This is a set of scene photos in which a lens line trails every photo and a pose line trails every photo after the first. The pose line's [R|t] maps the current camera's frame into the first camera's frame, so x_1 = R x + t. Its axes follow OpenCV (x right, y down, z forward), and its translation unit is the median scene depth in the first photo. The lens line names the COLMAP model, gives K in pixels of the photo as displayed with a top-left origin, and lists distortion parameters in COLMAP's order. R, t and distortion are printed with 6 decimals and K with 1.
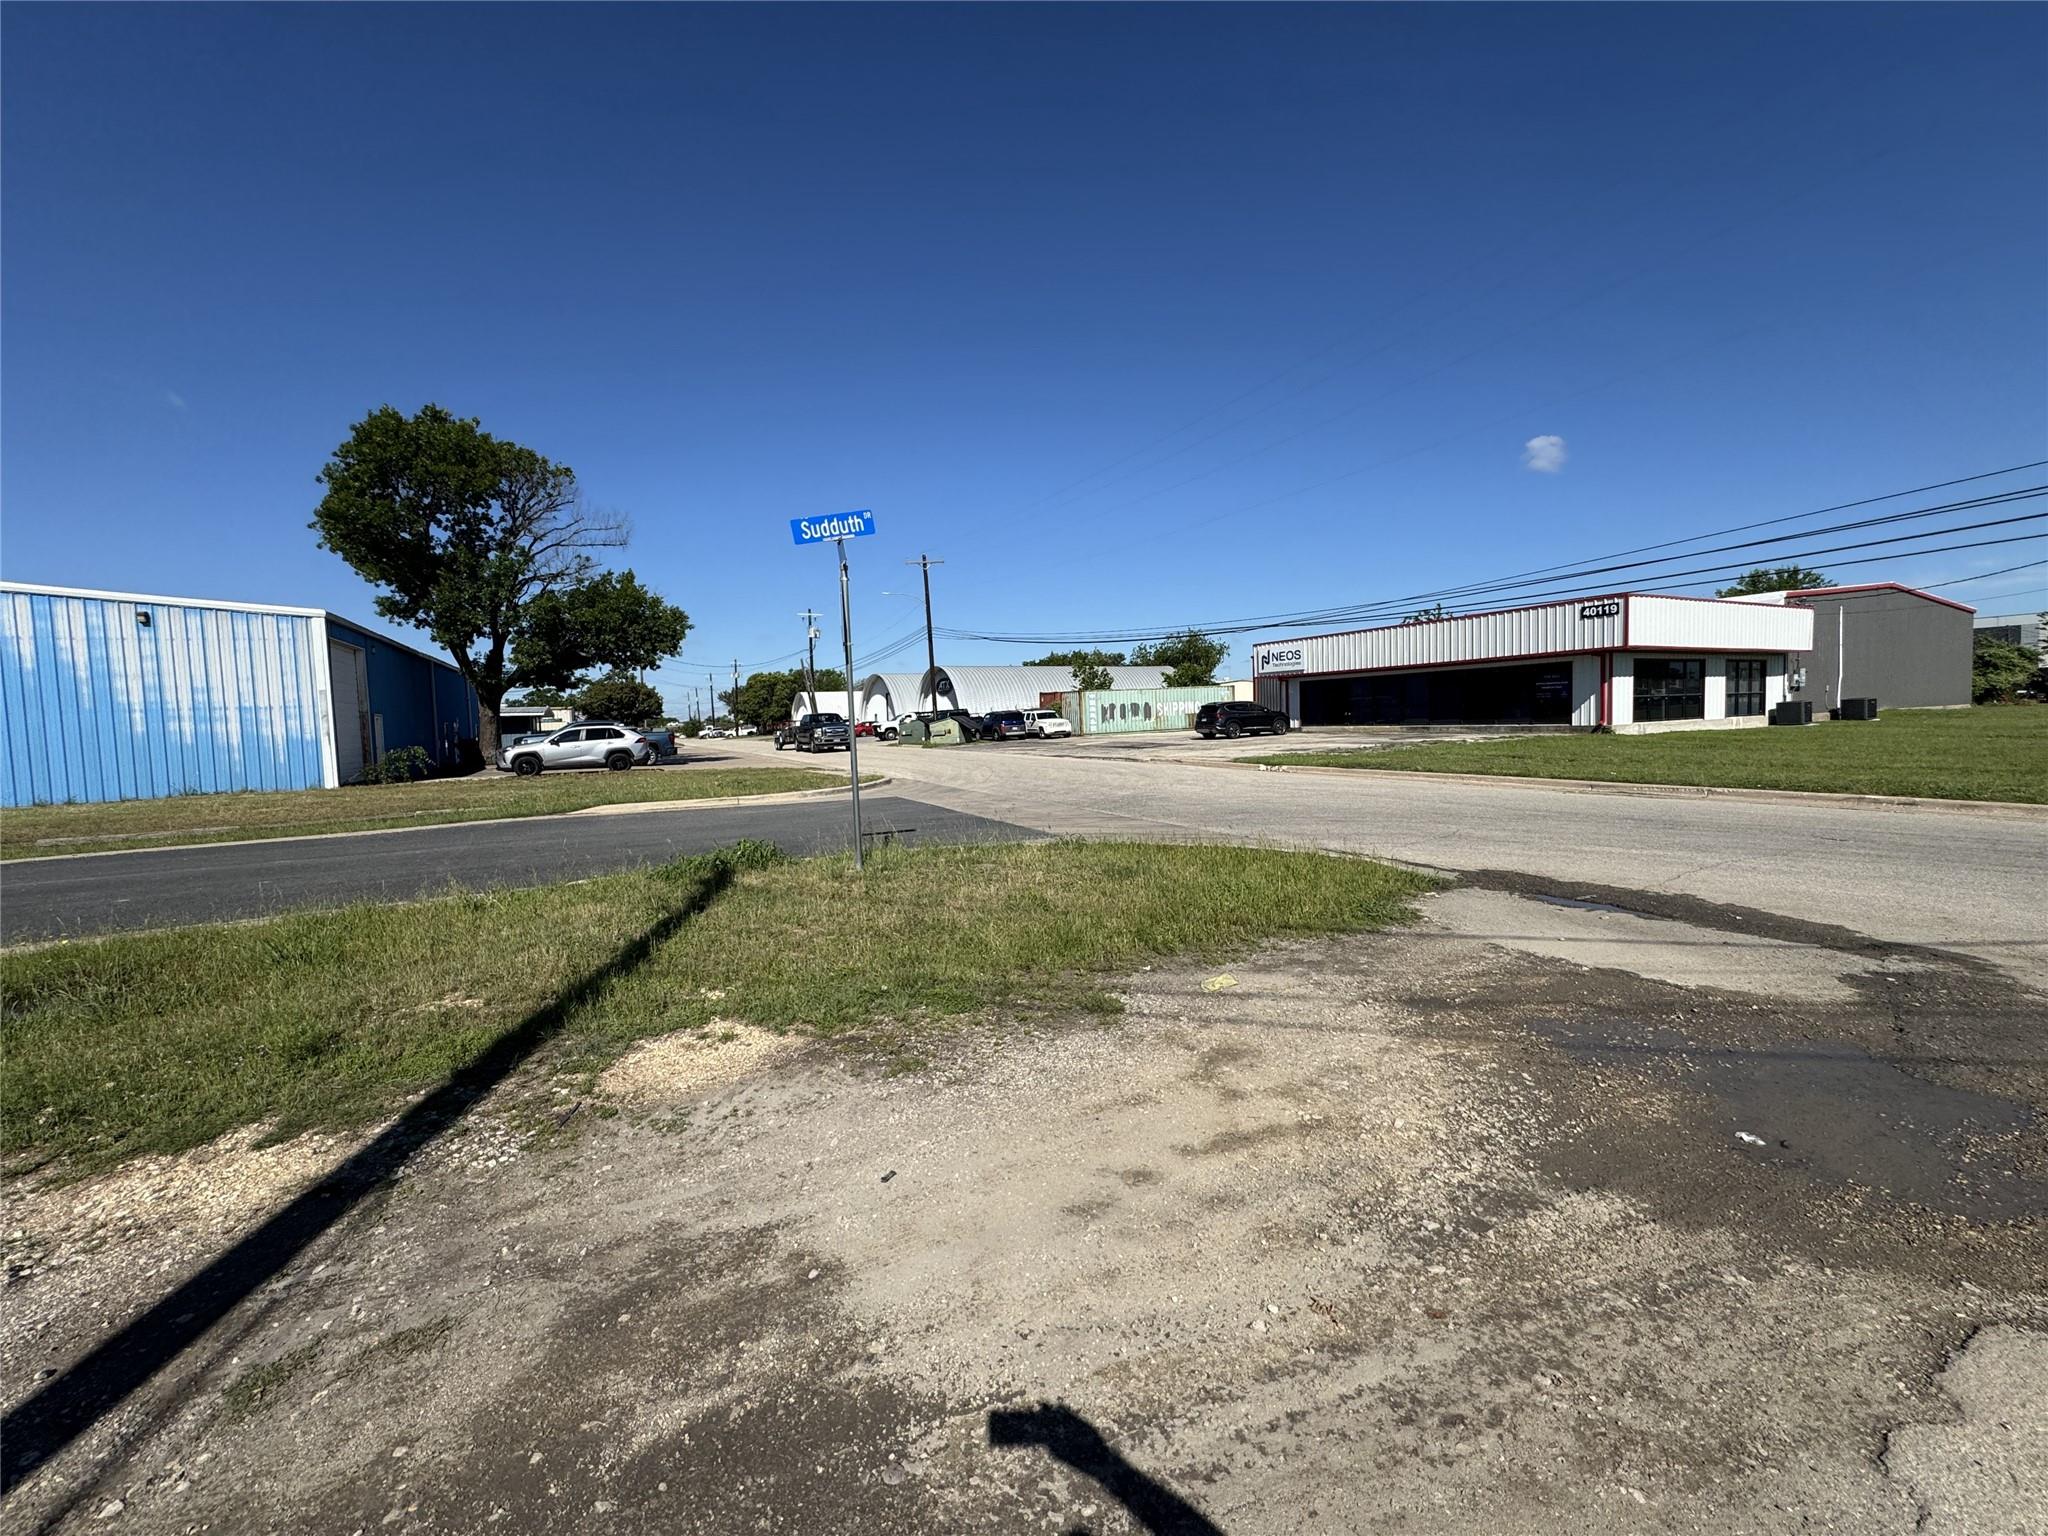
lens RADIAL K [[817.3, 0, 1025.0], [0, 817.3, 770.9], [0, 0, 1]] dist [-0.006865, 0.000729]
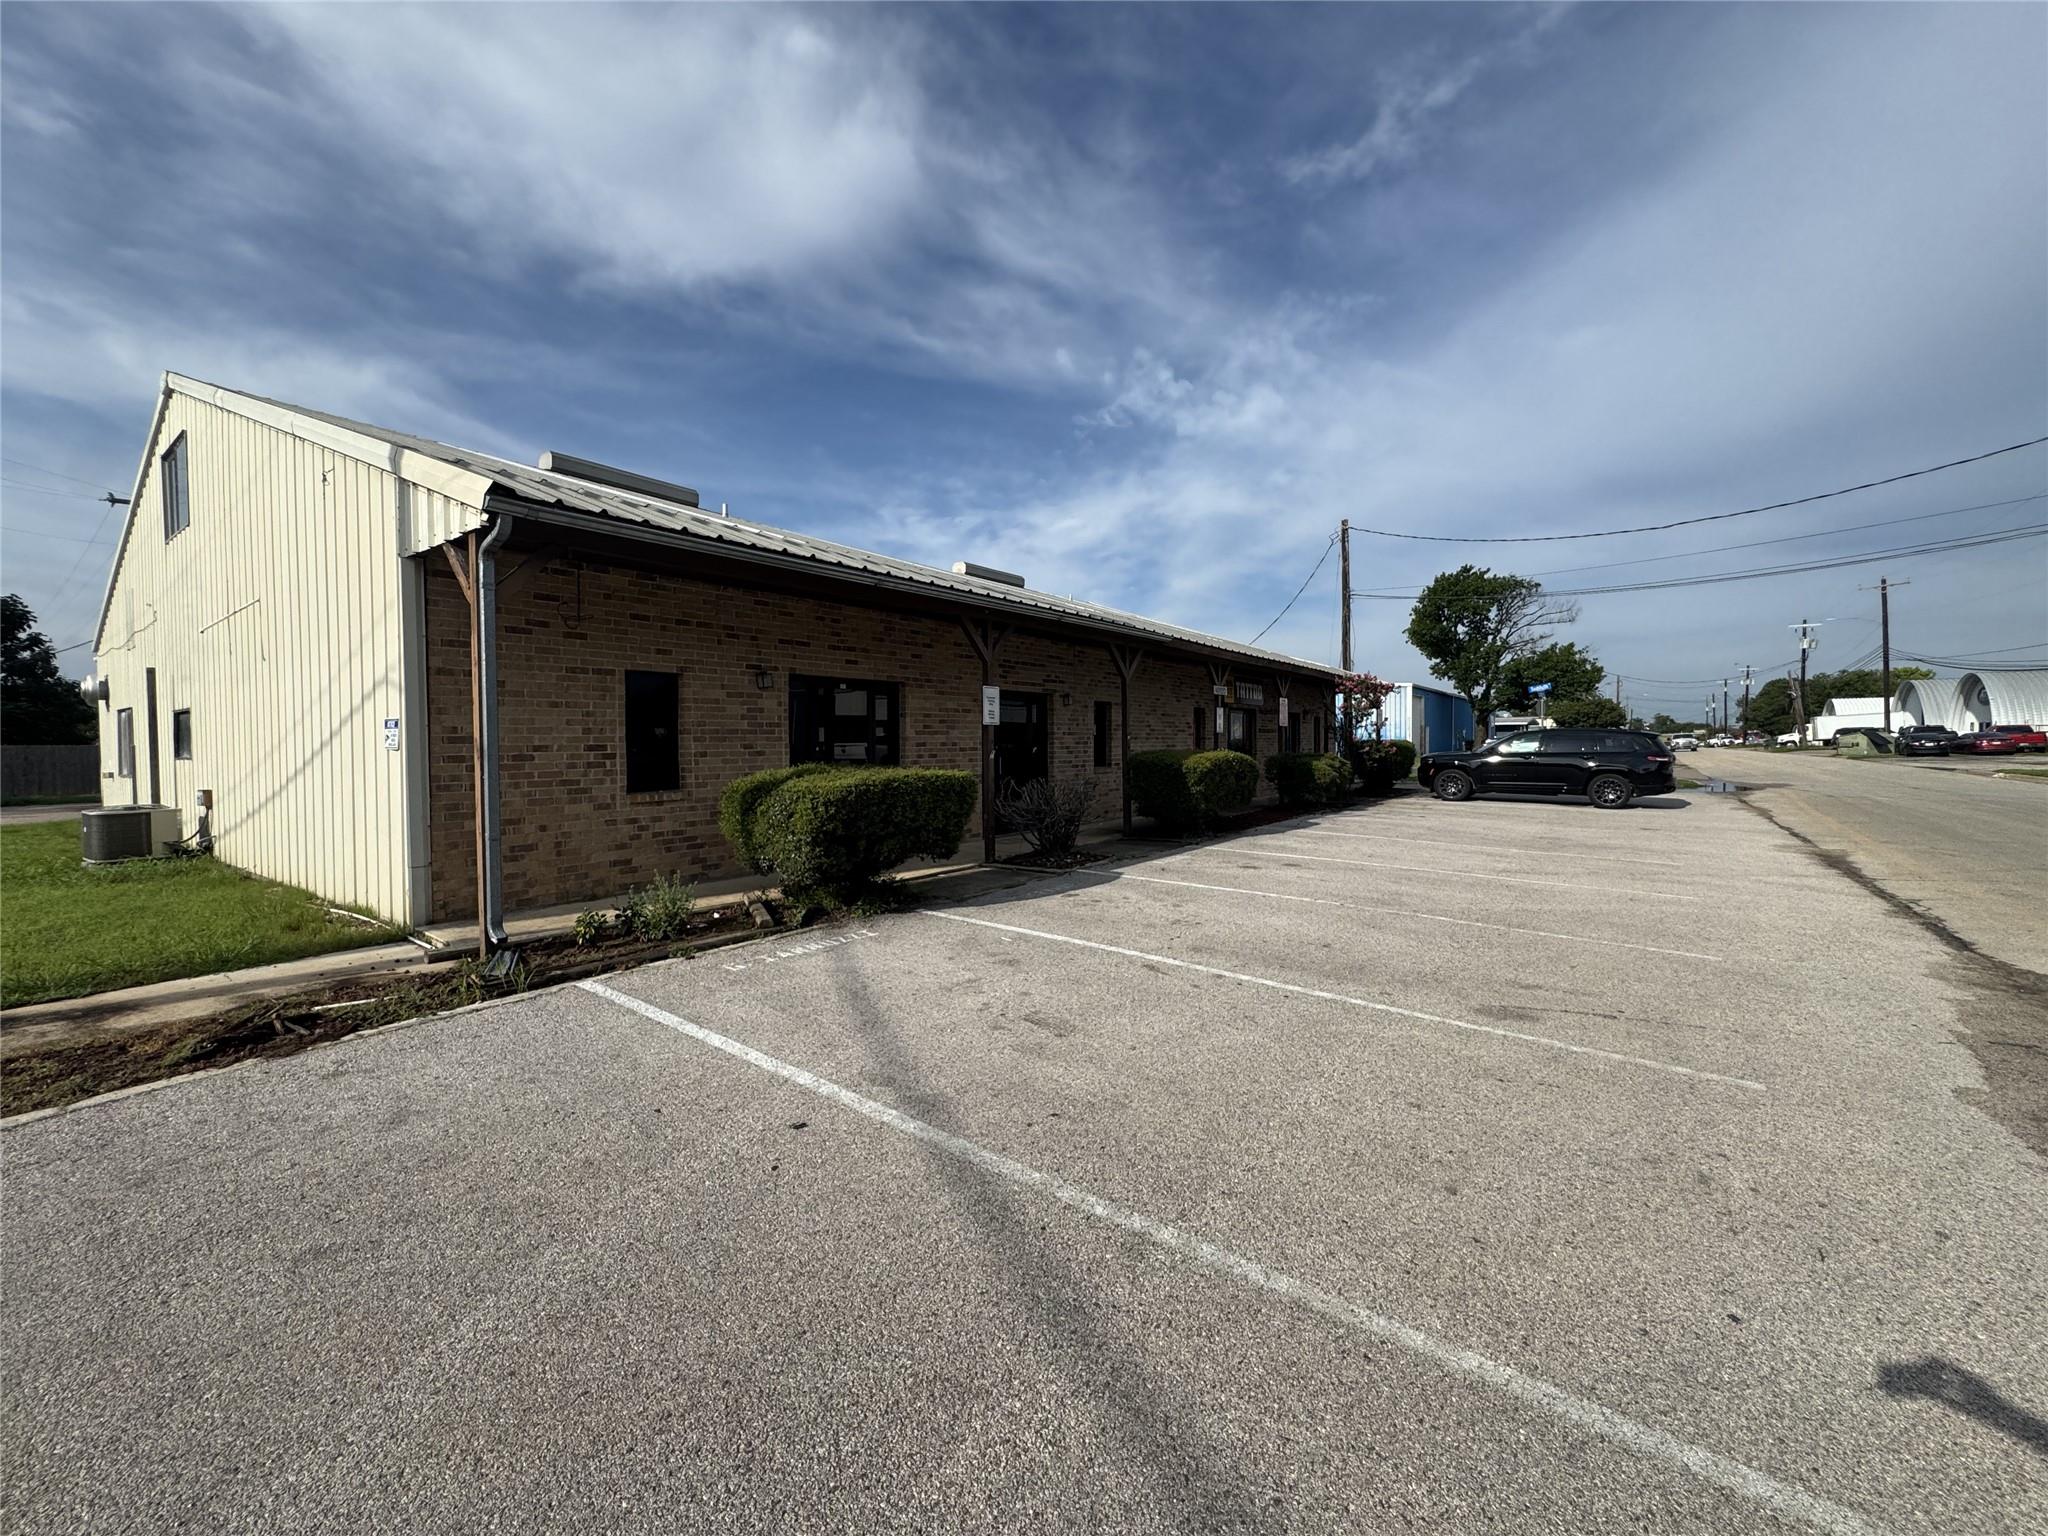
lens RADIAL K [[817.3, 0, 1026.3], [0, 817.3, 765.5], [0, 0, 1]] dist [-0.006865, 0.000729]
pose [[0.446335, 0.053872, -0.893243, 0.513353], [-0.063604, 0.997572, 0.028382, 0.029822], [0.892603, 0.044146, 0.448677, -0.706993]]
